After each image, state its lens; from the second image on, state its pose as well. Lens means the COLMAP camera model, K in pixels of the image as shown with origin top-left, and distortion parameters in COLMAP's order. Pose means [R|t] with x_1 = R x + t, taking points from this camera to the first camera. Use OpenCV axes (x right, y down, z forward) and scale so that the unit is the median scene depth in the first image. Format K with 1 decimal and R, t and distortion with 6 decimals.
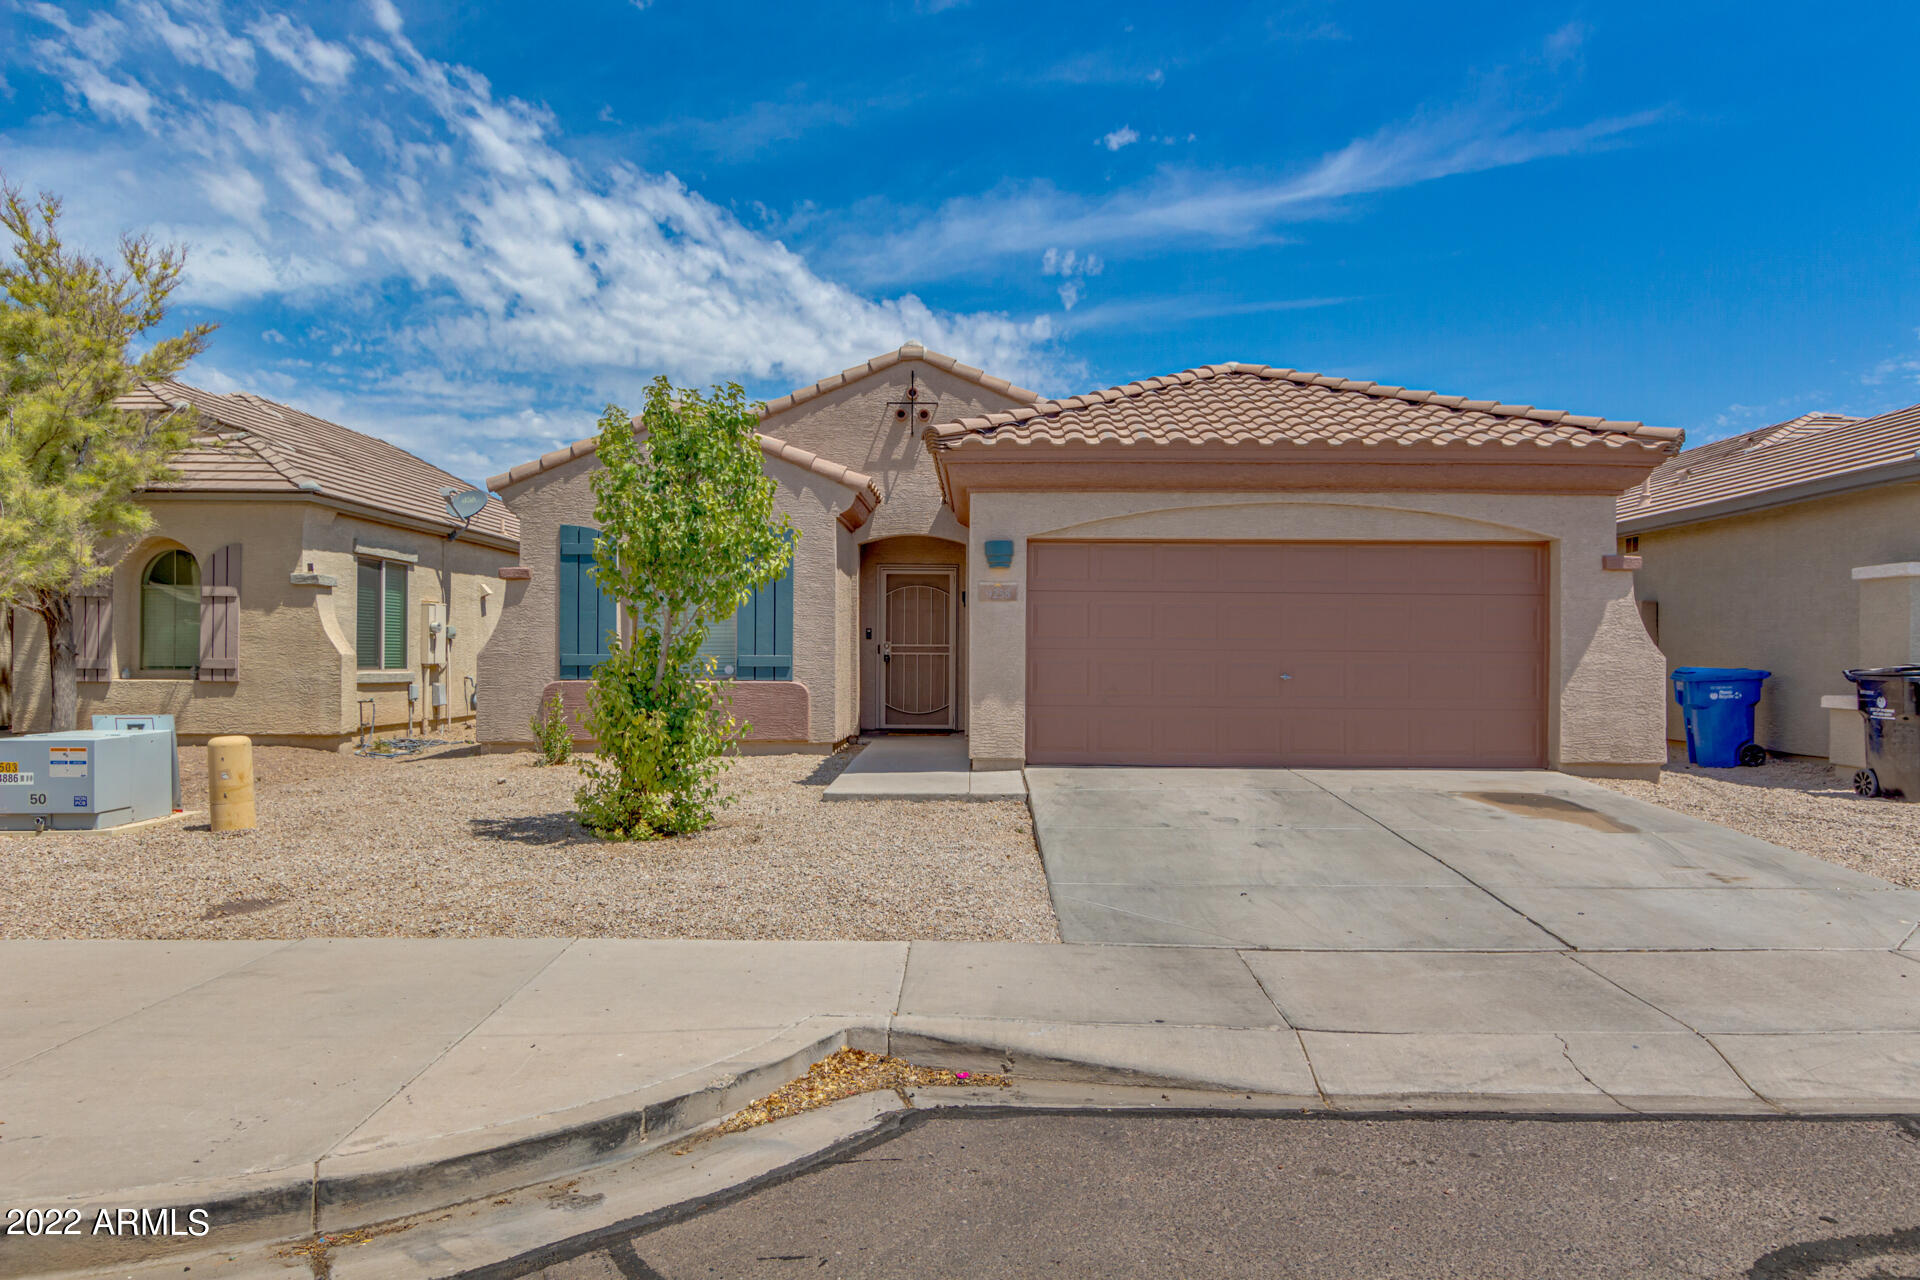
lens RADIAL K [[1285.4, 0, 968.4], [0, 1285.4, 645.7], [0, 0, 1]] dist [0.003445, -0.006081]
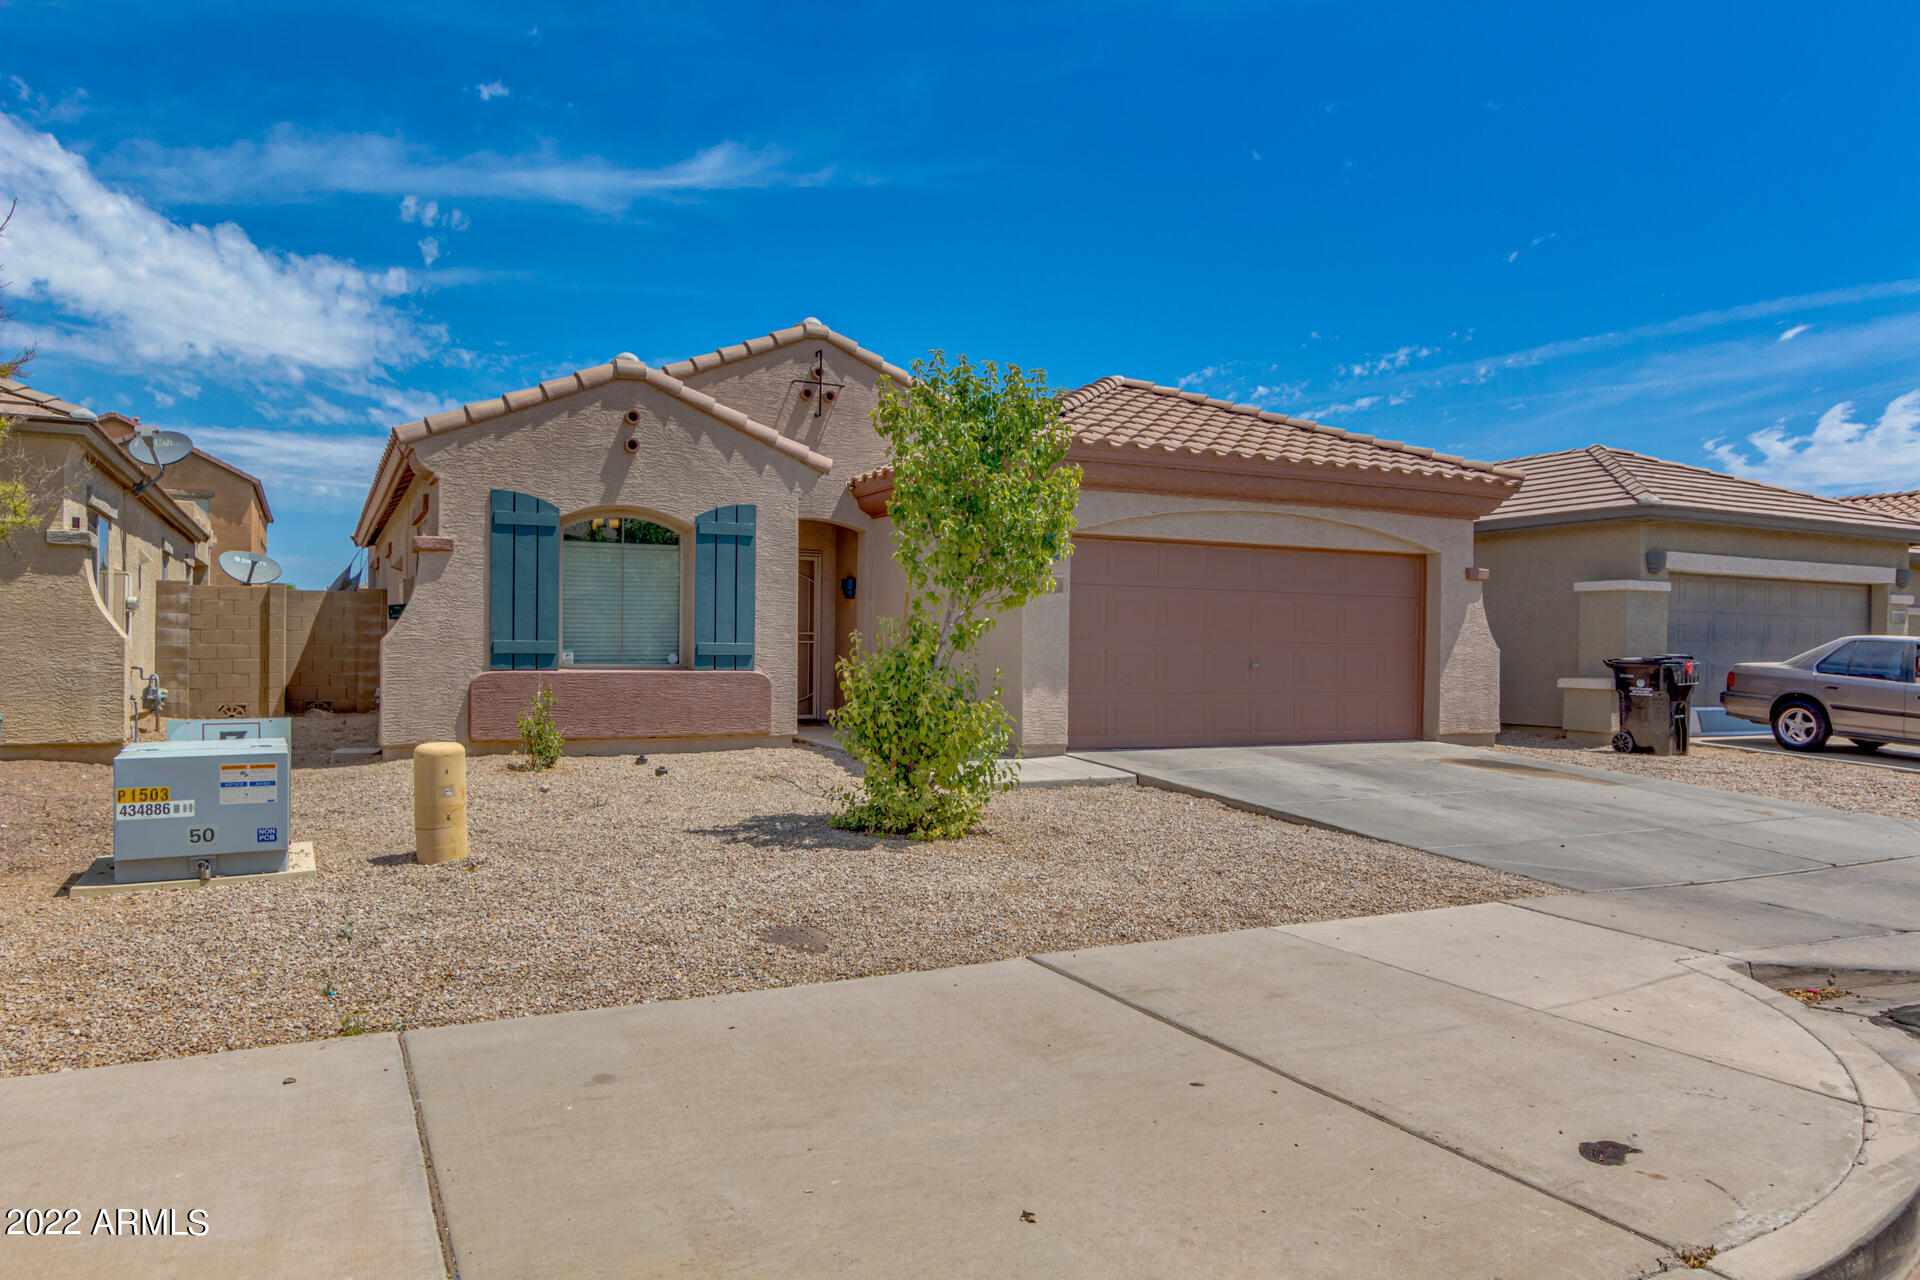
lens RADIAL K [[1285.4, 0, 968.4], [0, 1285.4, 645.7], [0, 0, 1]] dist [0.003445, -0.006081]
pose [[0.888139, 0.004998, 0.459548, -0.465205], [-0.009804, 0.999919, 0.008074, 0.000317], [-0.459471, -0.011676, 0.888116, 0.101699]]
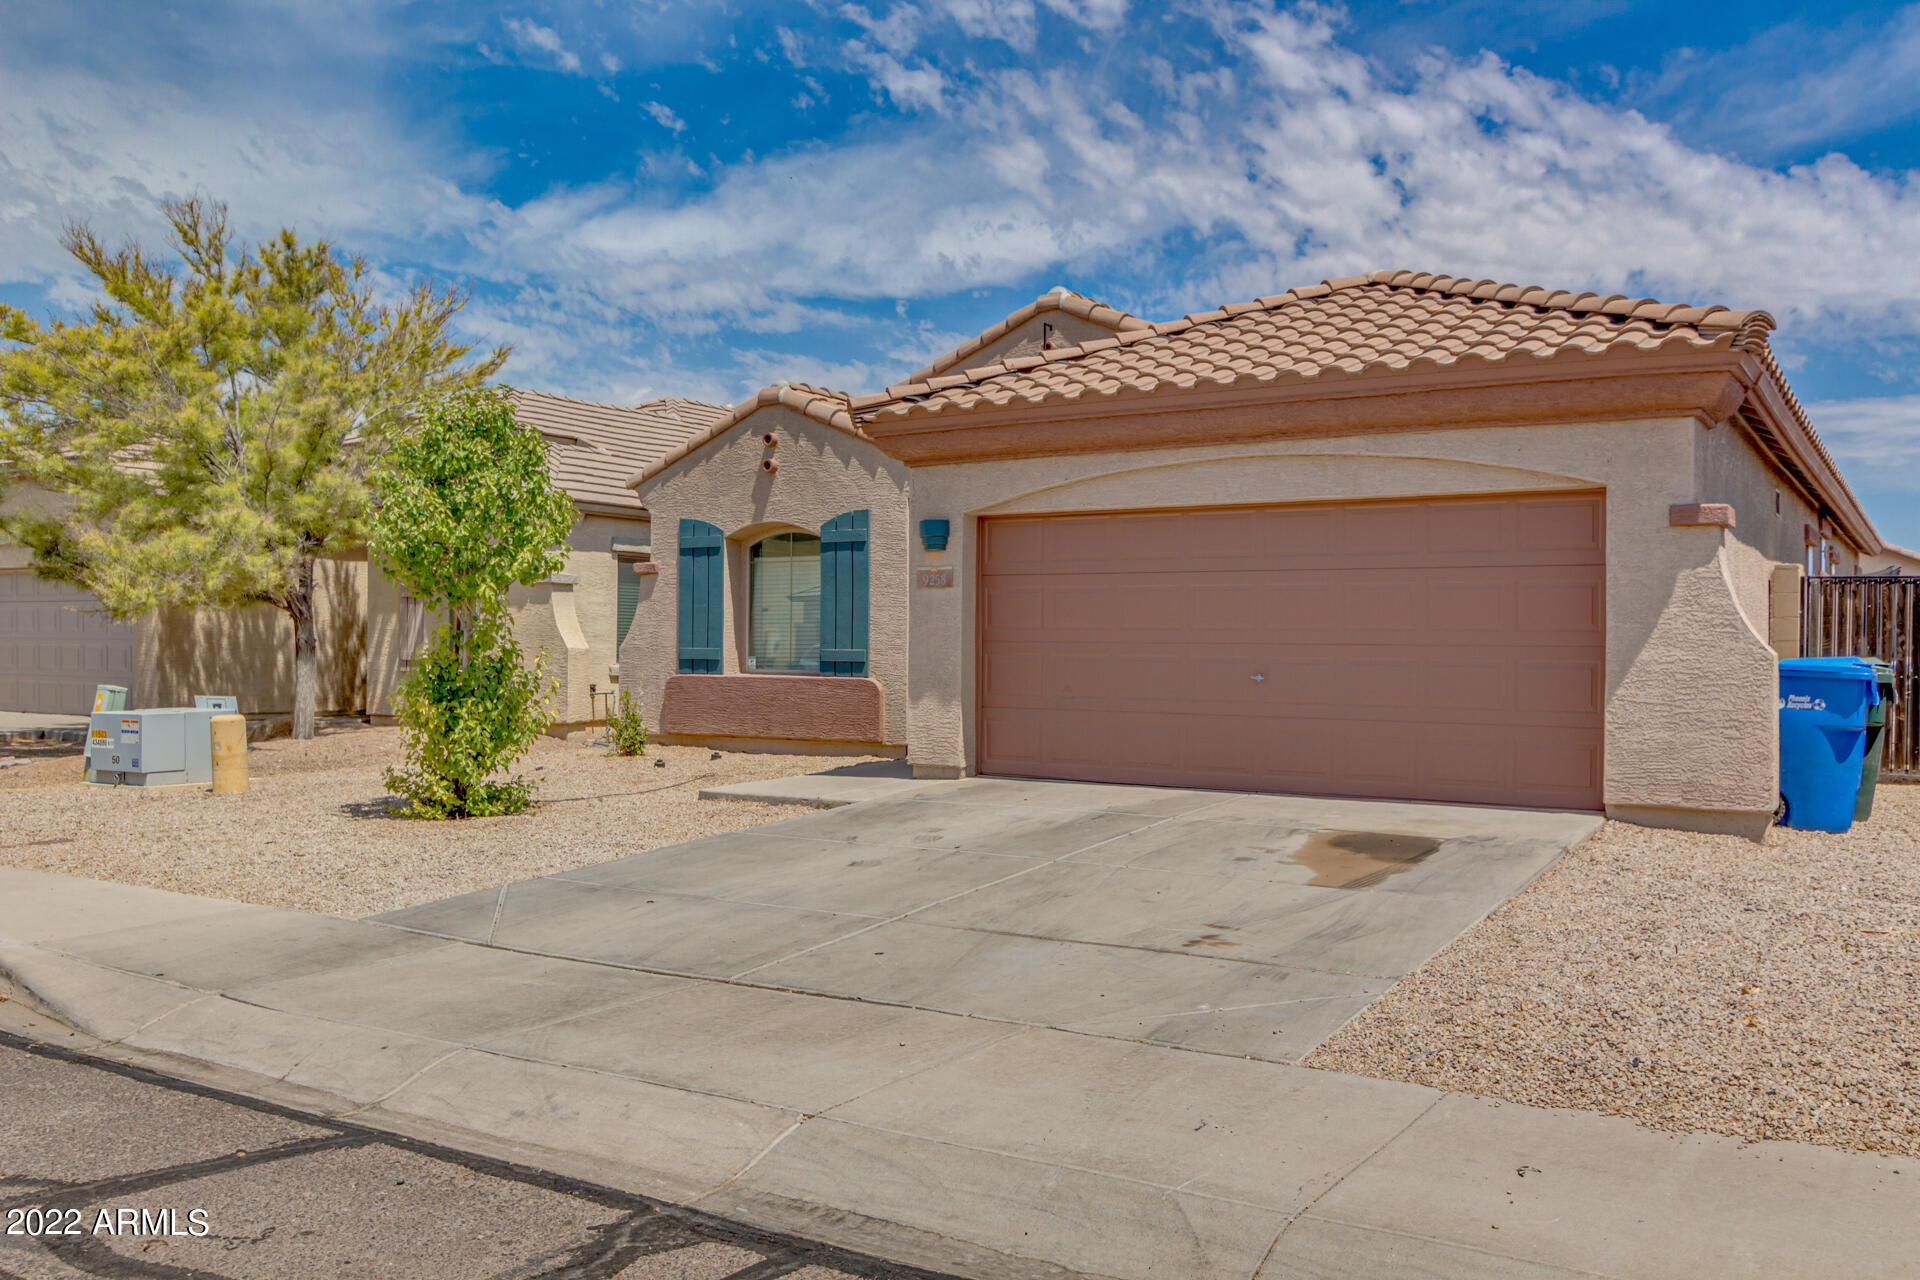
lens RADIAL K [[1567.3, 0, 968.1], [0, 1567.3, 640.2], [0, 0, 1]] dist [0.000828, -0.001024]
pose [[0.852606, -0.001286, -0.522553, 0.557130], [0.000804, 0.999999, -0.001150, 0.002424], [0.522554, 0.000560, 0.852606, 0.081818]]
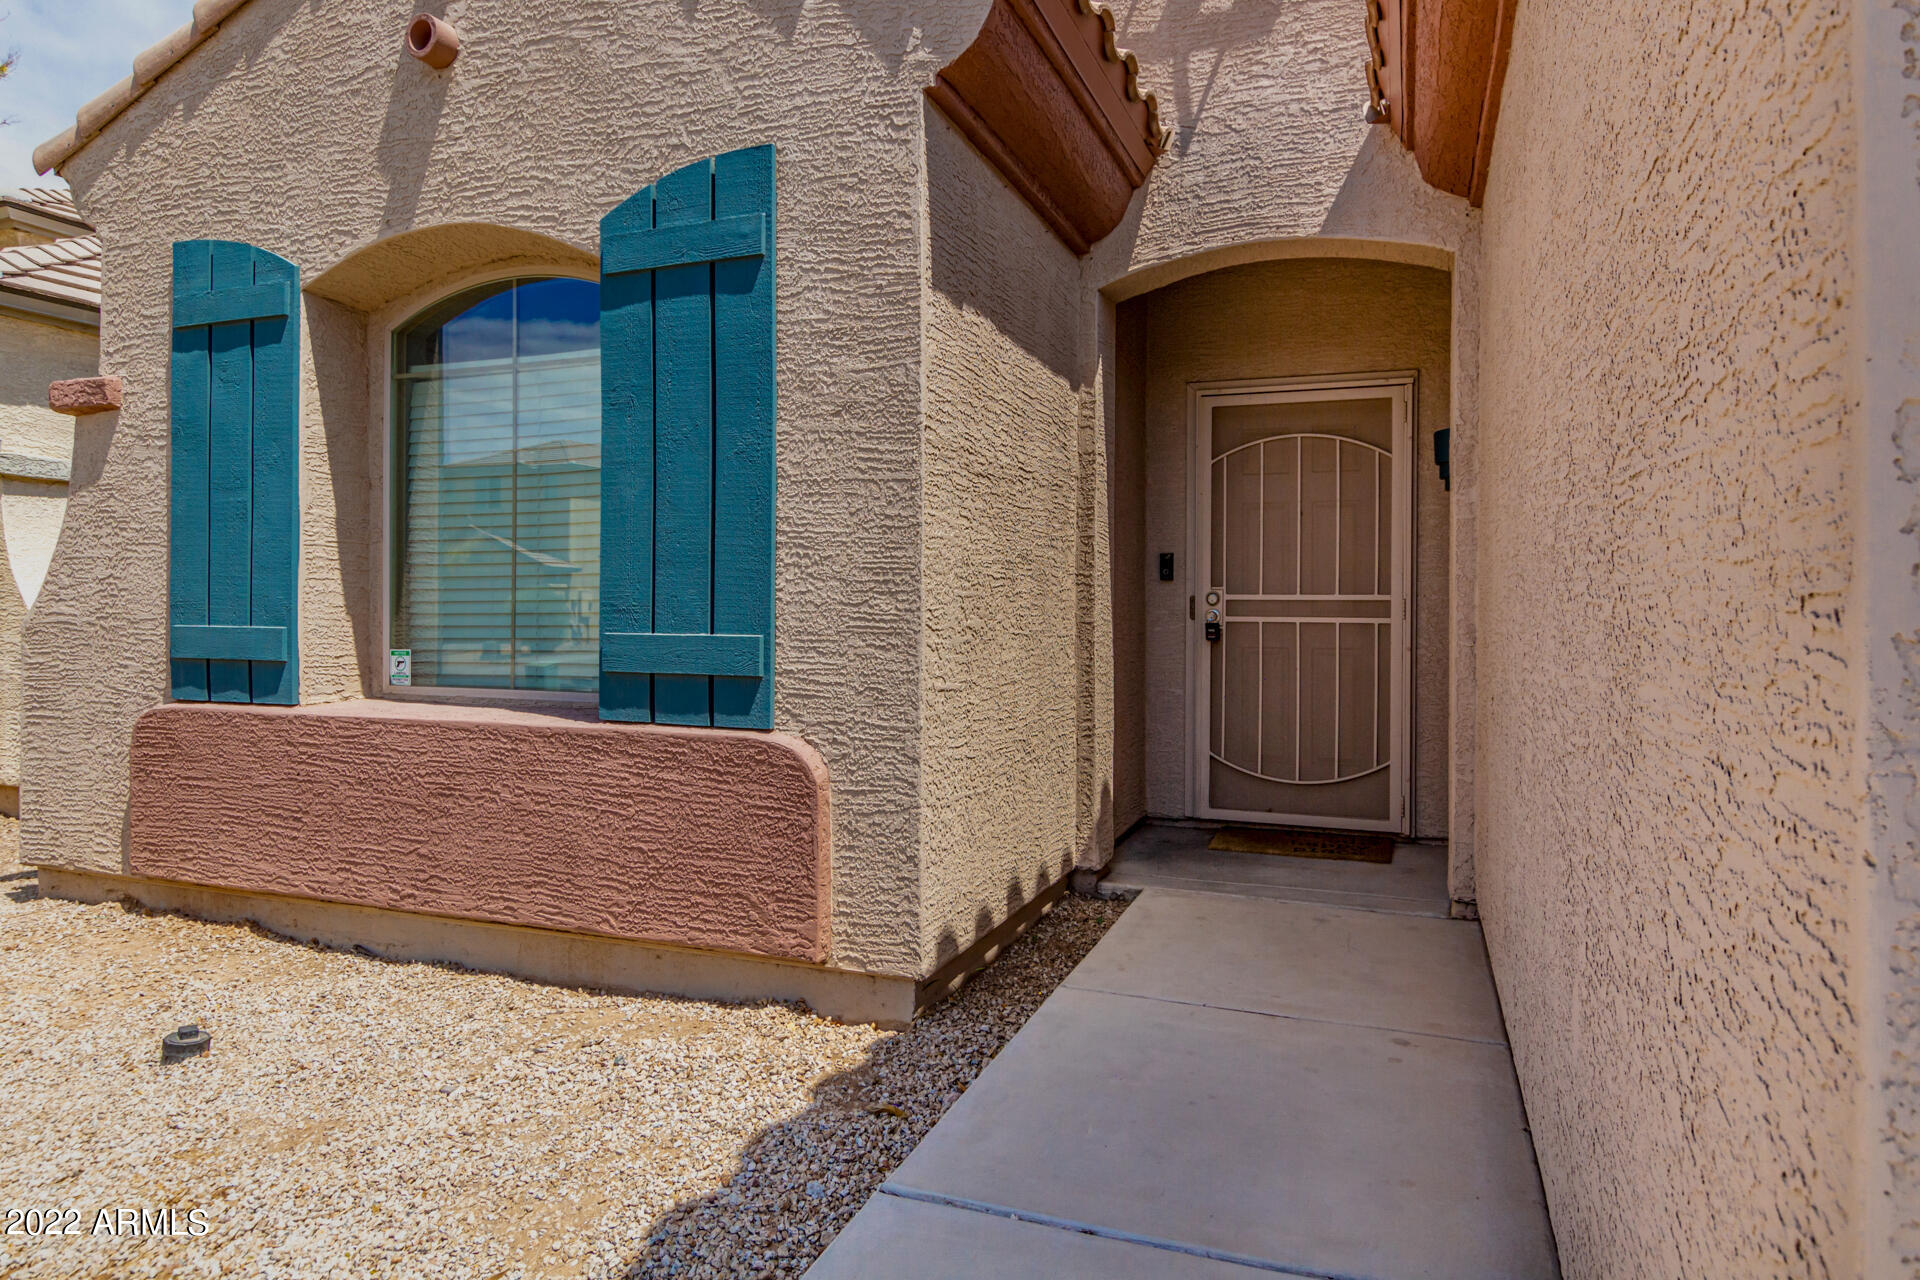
lens RADIAL K [[1145.2, 0, 966.6], [0, 1145.2, 608.5], [0, 0, 1]] dist [0.000442, -0.000618]
pose [[0.935841, 0.000472, -0.352423, -0.016946], [0.002051, 0.999975, 0.006786, 0.000860], [0.352417, -0.007073, 0.935816, 0.858871]]
